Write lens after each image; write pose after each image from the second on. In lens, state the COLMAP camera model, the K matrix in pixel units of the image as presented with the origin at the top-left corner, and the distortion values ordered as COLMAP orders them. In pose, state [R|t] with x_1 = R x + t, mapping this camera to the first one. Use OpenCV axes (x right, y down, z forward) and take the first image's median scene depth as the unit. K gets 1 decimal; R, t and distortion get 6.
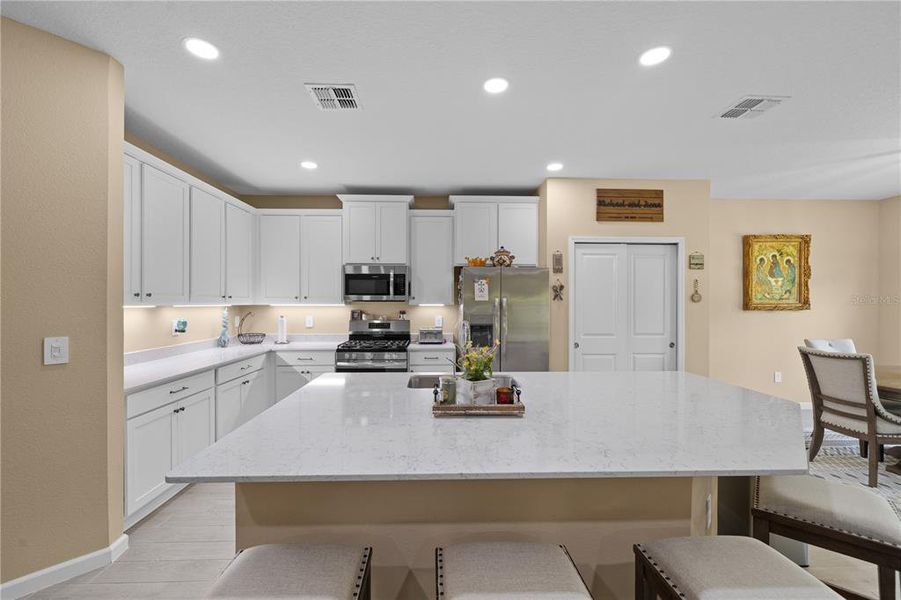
lens RADIAL K [[369.5, 0, 453.9], [0, 369.5, 303.7], [0, 0, 1]] dist [0.002717, -0.000047]
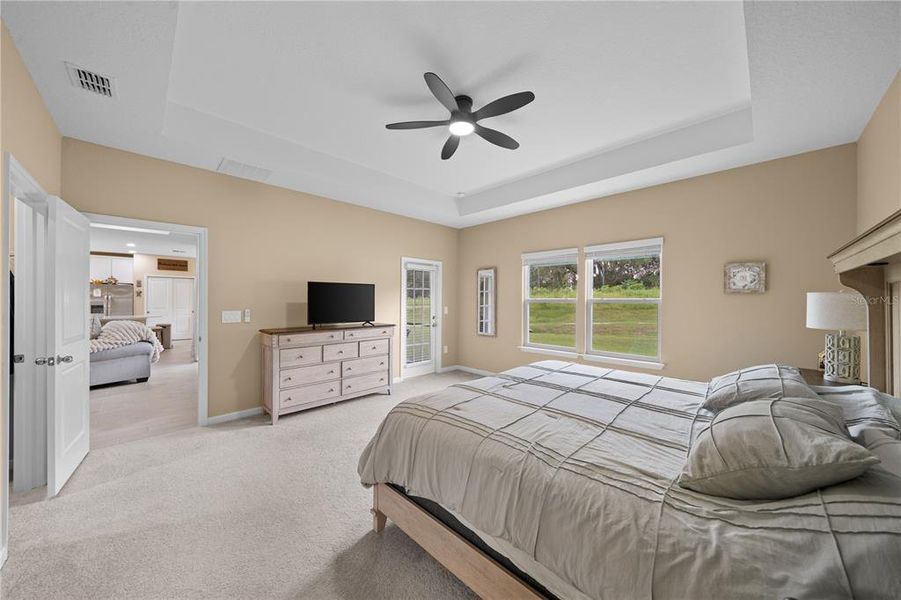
lens RADIAL K [[319.6, 0, 460.7], [0, 319.6, 298.4], [0, 0, 1]] dist [-0.001403, 0.000183]
pose [[0.750393, -0.001856, 0.660989, 0.487681], [0.004773, 0.999985, -0.002611, 0.021132], [-0.660974, 0.005114, 0.750391, -2.350860]]
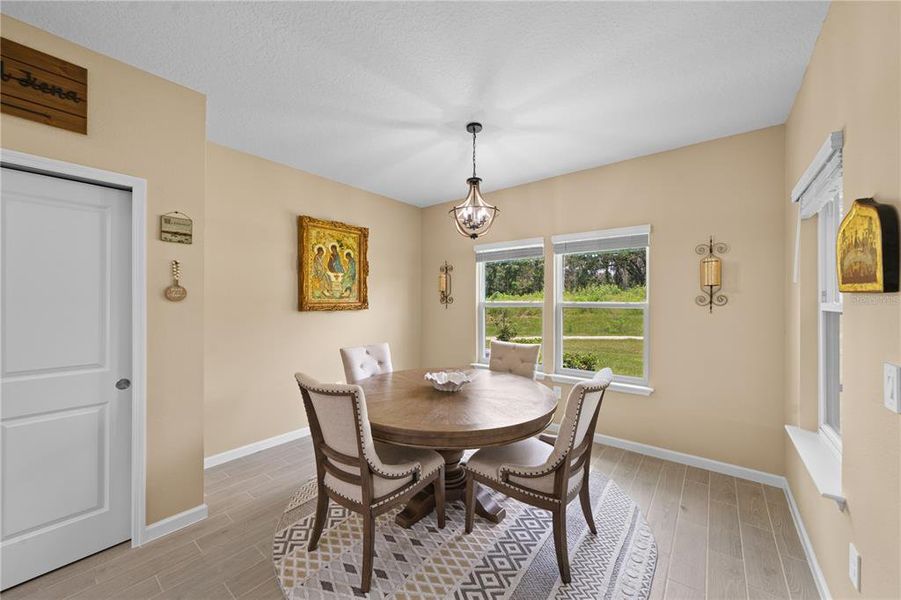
lens RADIAL K [[321.1, 0, 447.6], [0, 321.1, 302.3], [0, 0, 1]] dist [-0.006893, 0.000223]
pose [[0.656330, -0.002582, 0.754470, 0.533129], [0.000226, 0.999995, 0.003226, -0.003552], [-0.754474, -0.001947, 0.656327, 0.351338]]
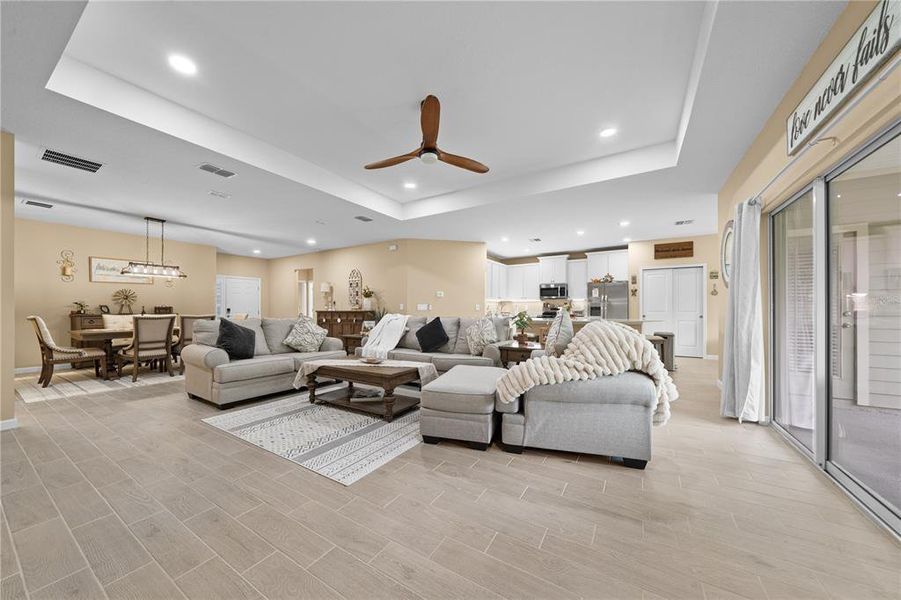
lens RADIAL K [[319.6, 0, 448.8], [0, 319.6, 308.7], [0, 0, 1]] dist [-0.001403, 0.000183]
pose [[0.826042, -0.004754, -0.563588, 0.420544], [-0.001568, 0.999941, -0.010732, 0.084262], [0.563606, 0.009749, 0.825986, -1.165952]]
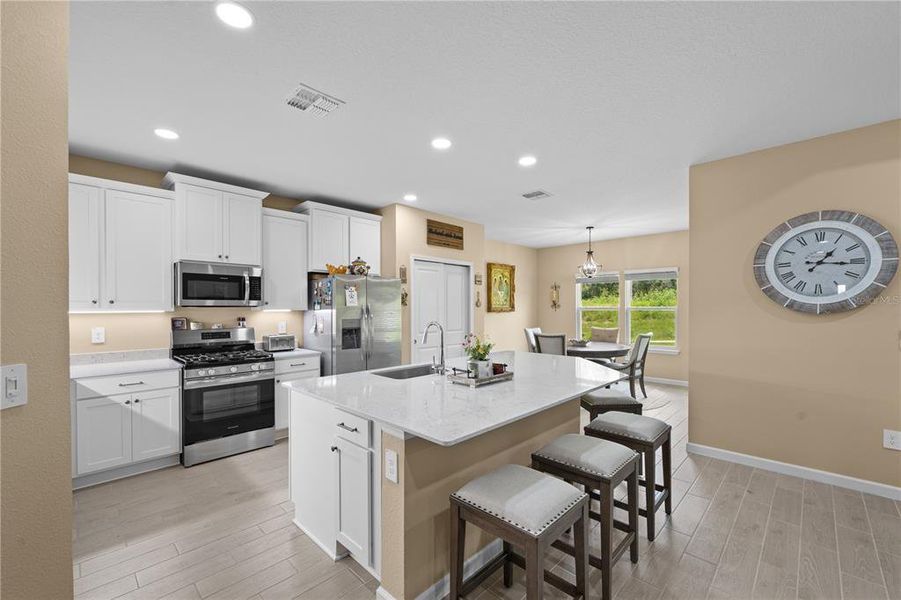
lens RADIAL K [[369.5, 0, 445.6], [0, 369.5, 311.3], [0, 0, 1]] dist [0.002717, -0.000047]
pose [[0.727538, -0.010696, 0.685984, -0.429317], [0.005848, 0.999939, 0.009388, -0.001053], [-0.686043, -0.002818, 0.727556, 0.017047]]
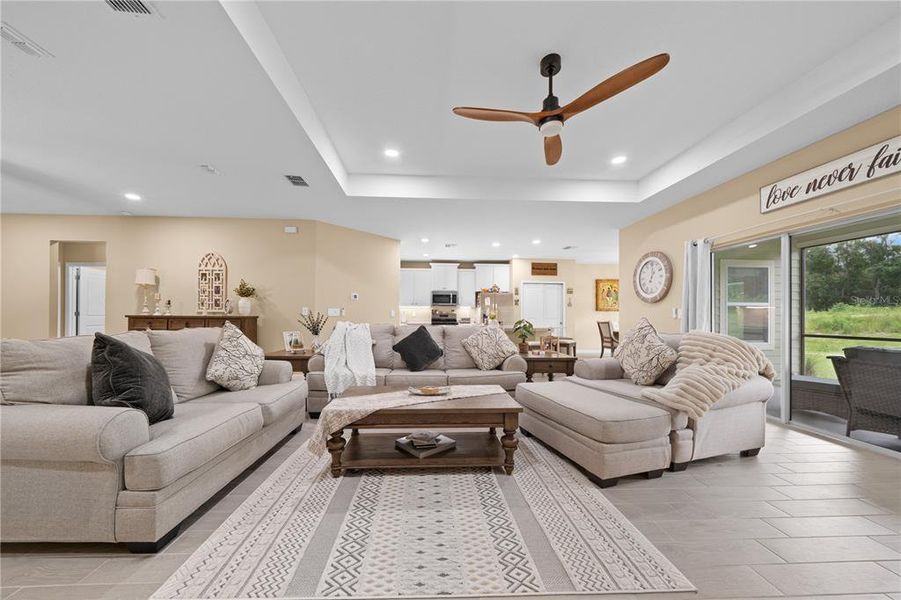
lens RADIAL K [[319.6, 0, 449.5], [0, 319.6, 313.0], [0, 0, 1]] dist [-0.001403, 0.000183]
pose [[0.999953, 0.006711, 0.007053, -0.193689], [-0.006591, 0.999835, -0.016899, 0.080167], [-0.007165, 0.016852, 0.999832, -1.168454]]
